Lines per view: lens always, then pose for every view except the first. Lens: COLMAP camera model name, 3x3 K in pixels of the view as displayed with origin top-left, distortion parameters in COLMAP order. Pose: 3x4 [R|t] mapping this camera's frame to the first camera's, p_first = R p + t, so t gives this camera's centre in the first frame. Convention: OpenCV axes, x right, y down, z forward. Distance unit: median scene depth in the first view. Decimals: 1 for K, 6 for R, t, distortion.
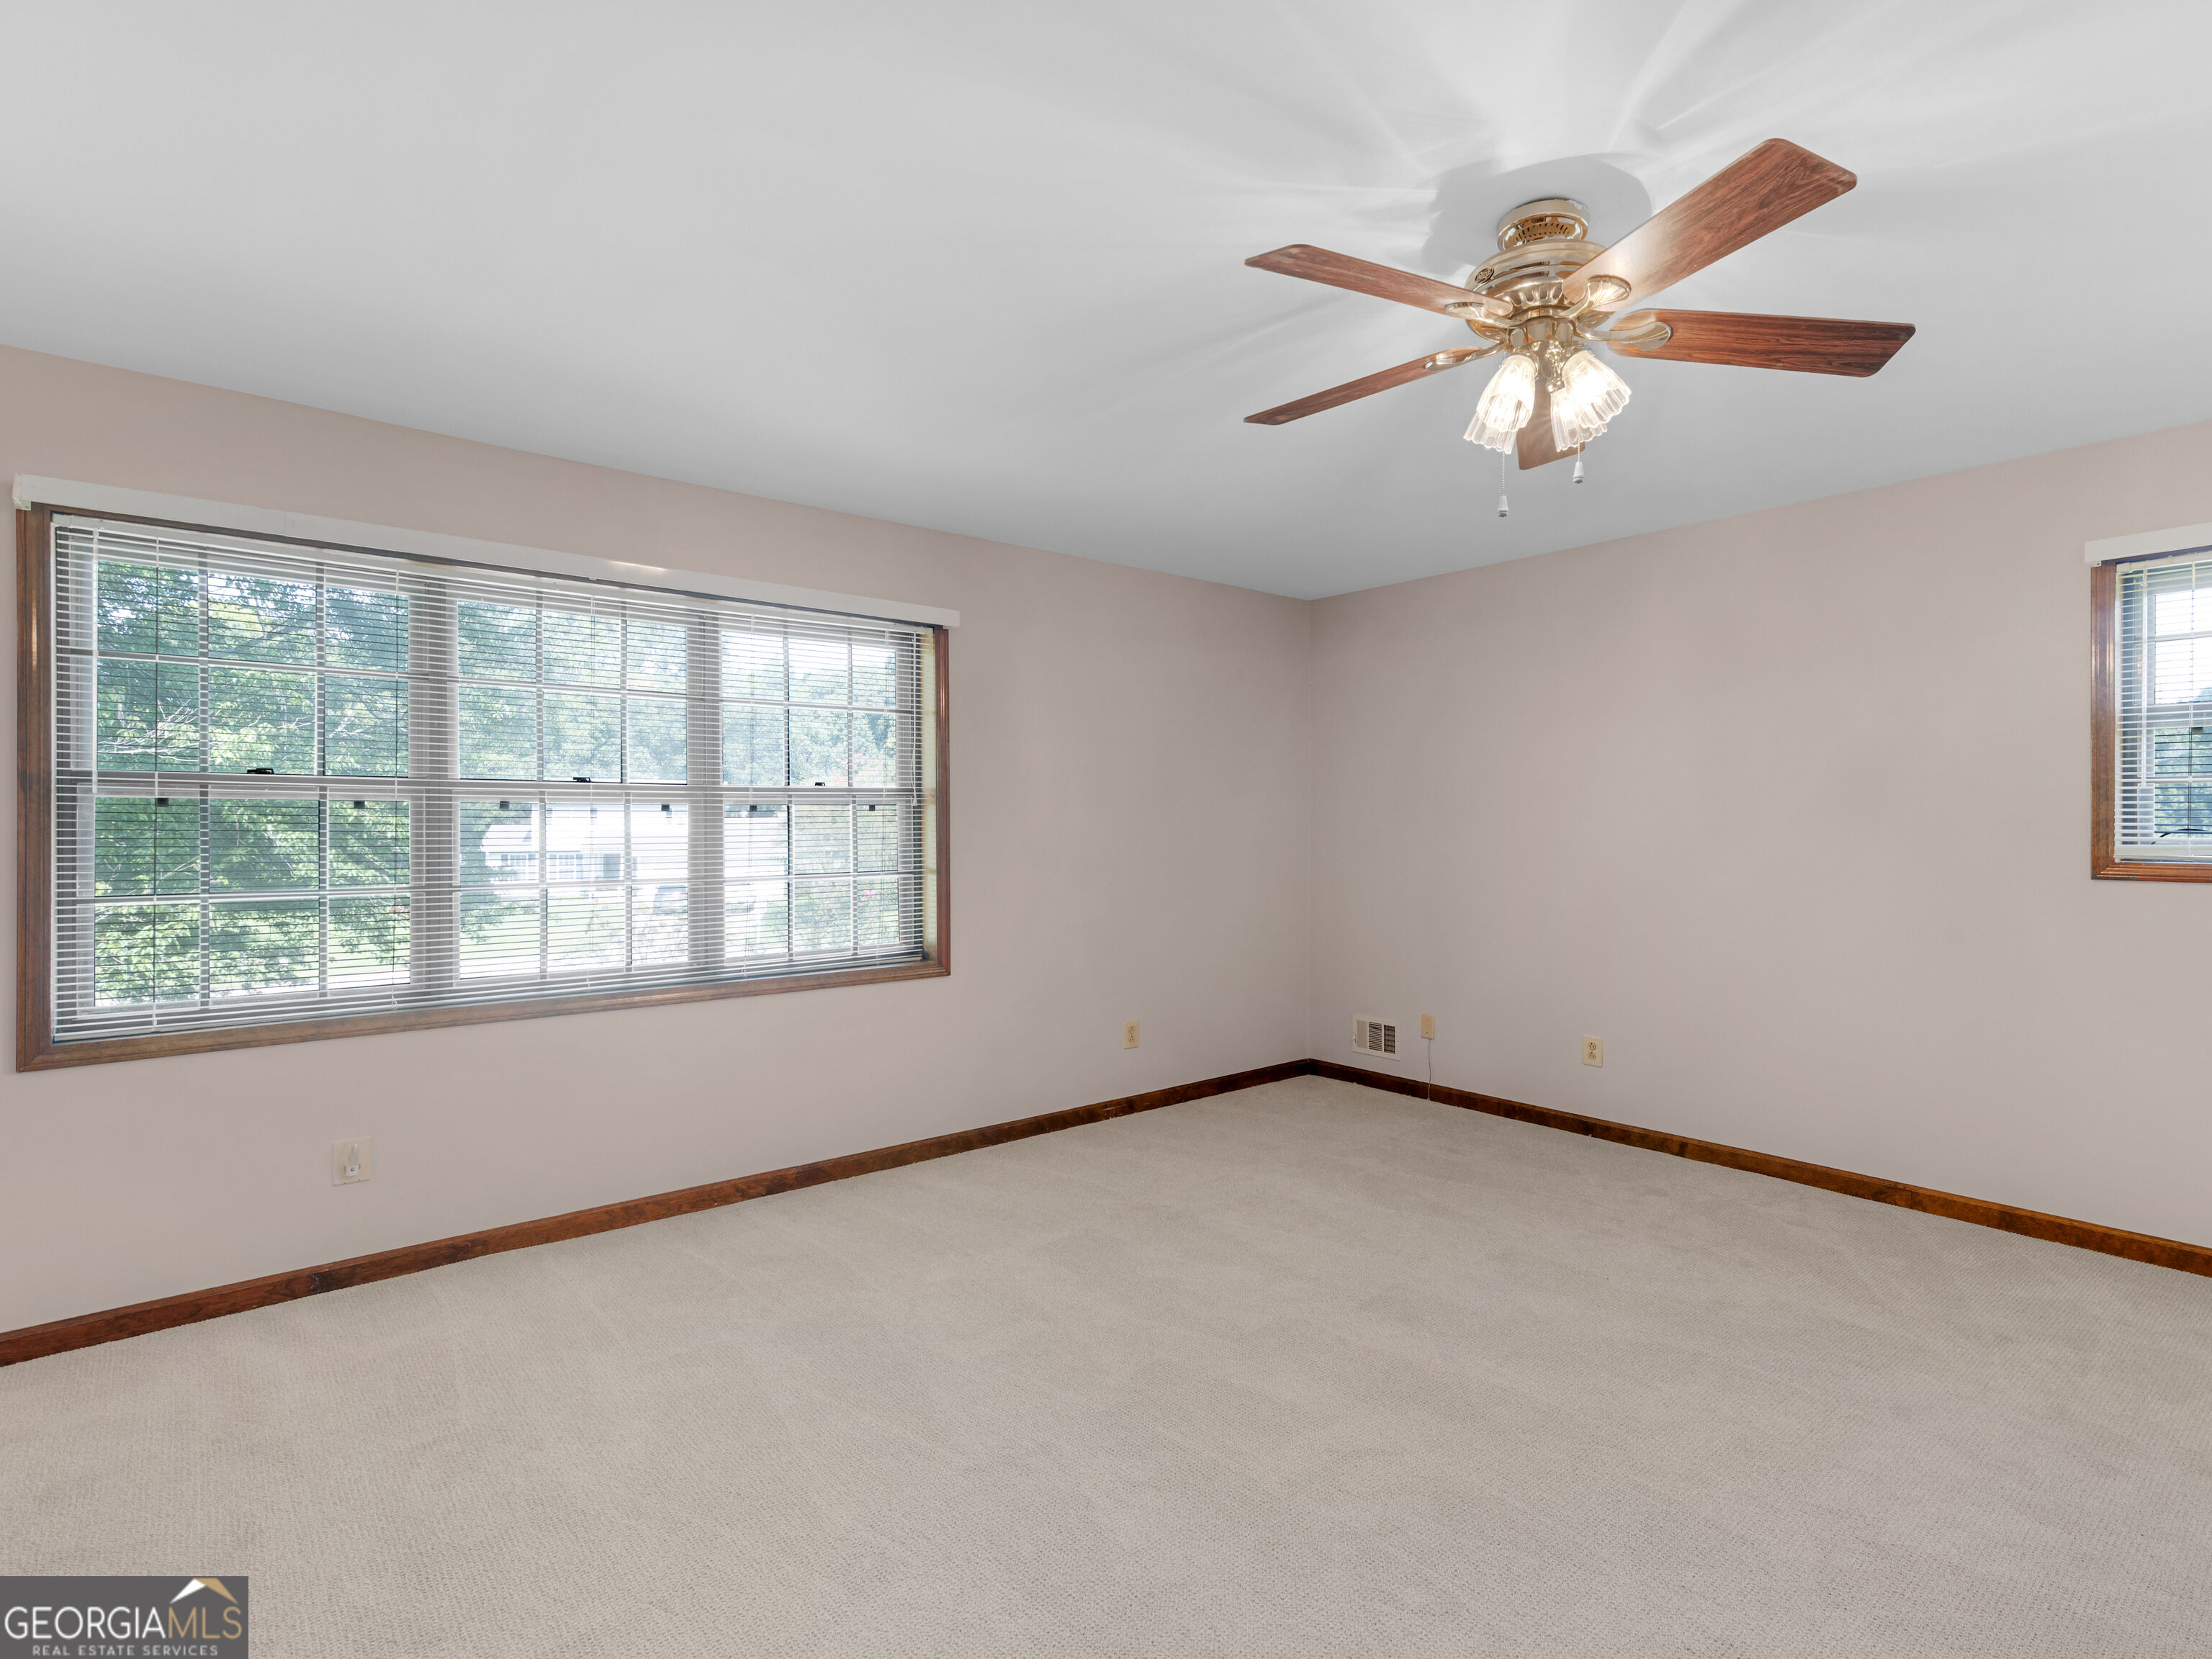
lens RADIAL K [[1127.7, 0, 1112.4], [0, 1127.7, 824.6], [0, 0, 1]] dist [0.012748, -0.000942]
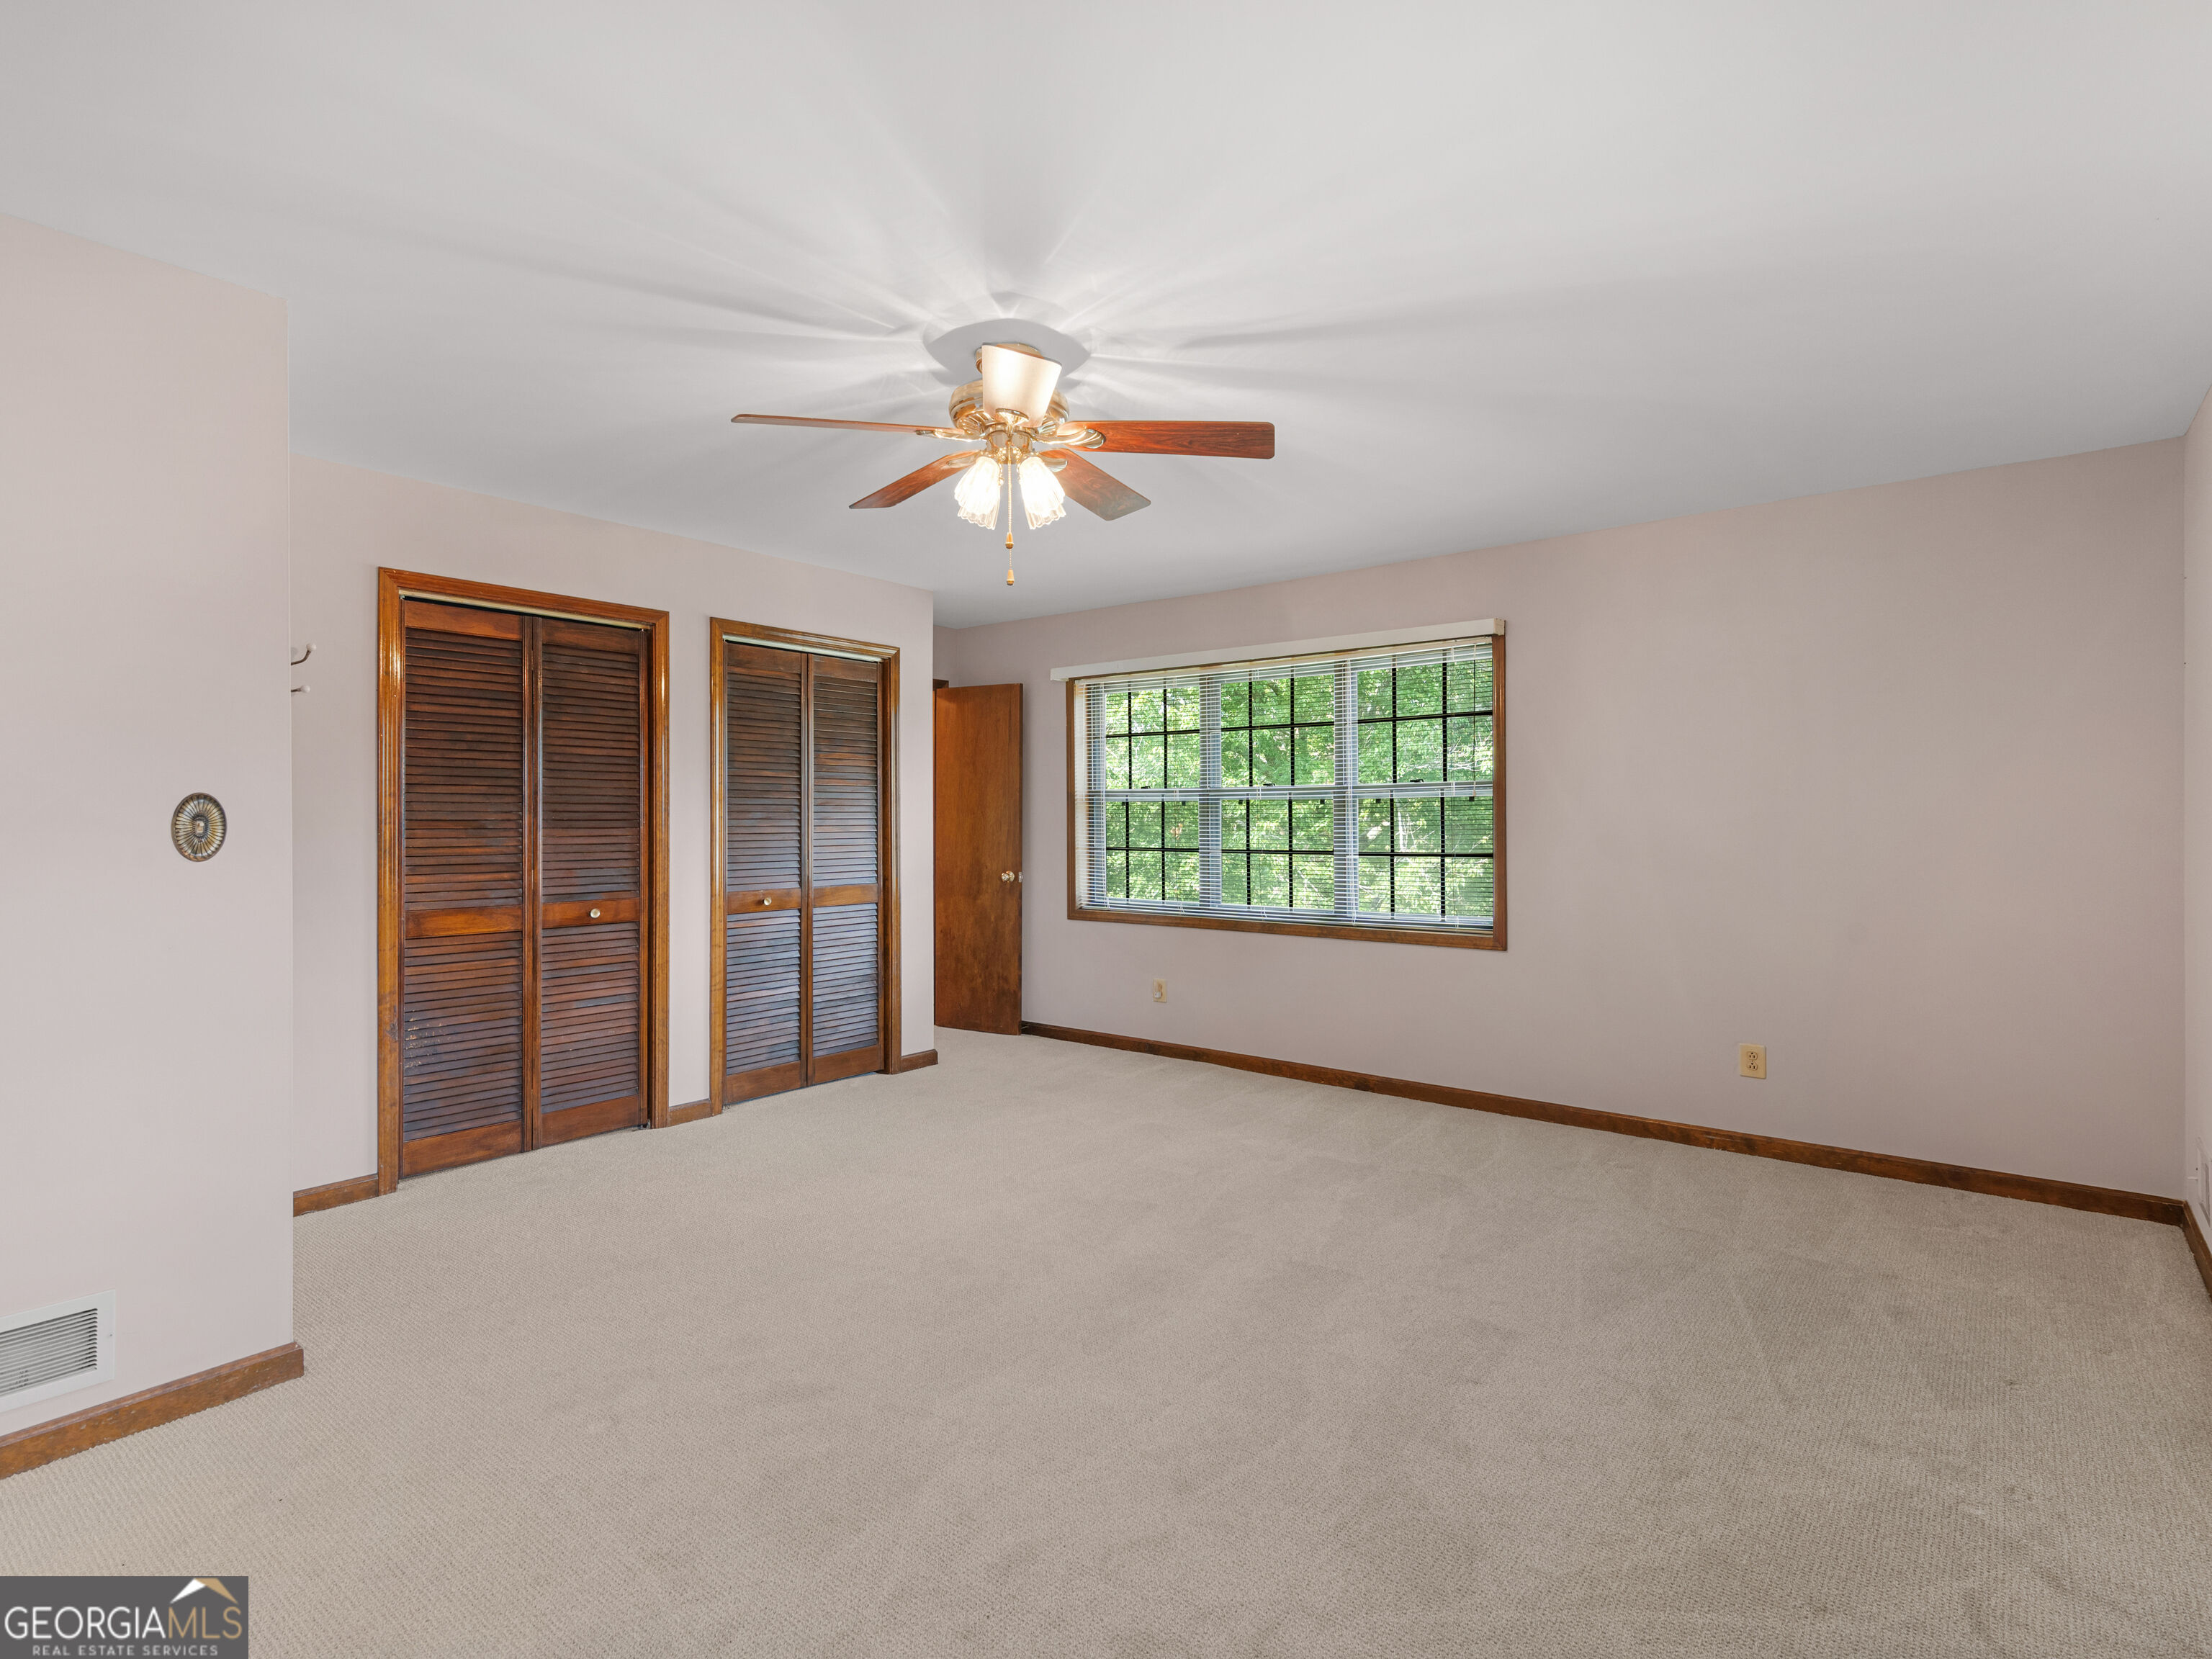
lens RADIAL K [[1093.7, 0, 1145.1], [0, 1093.7, 828.5], [0, 0, 1]] dist [0.004218, -0.000273]
pose [[0.201389, 0.010542, -0.979455, 0.902710], [0.006124, 0.999909, 0.012021, -0.000431], [0.979492, -0.008419, 0.201306, 0.490609]]
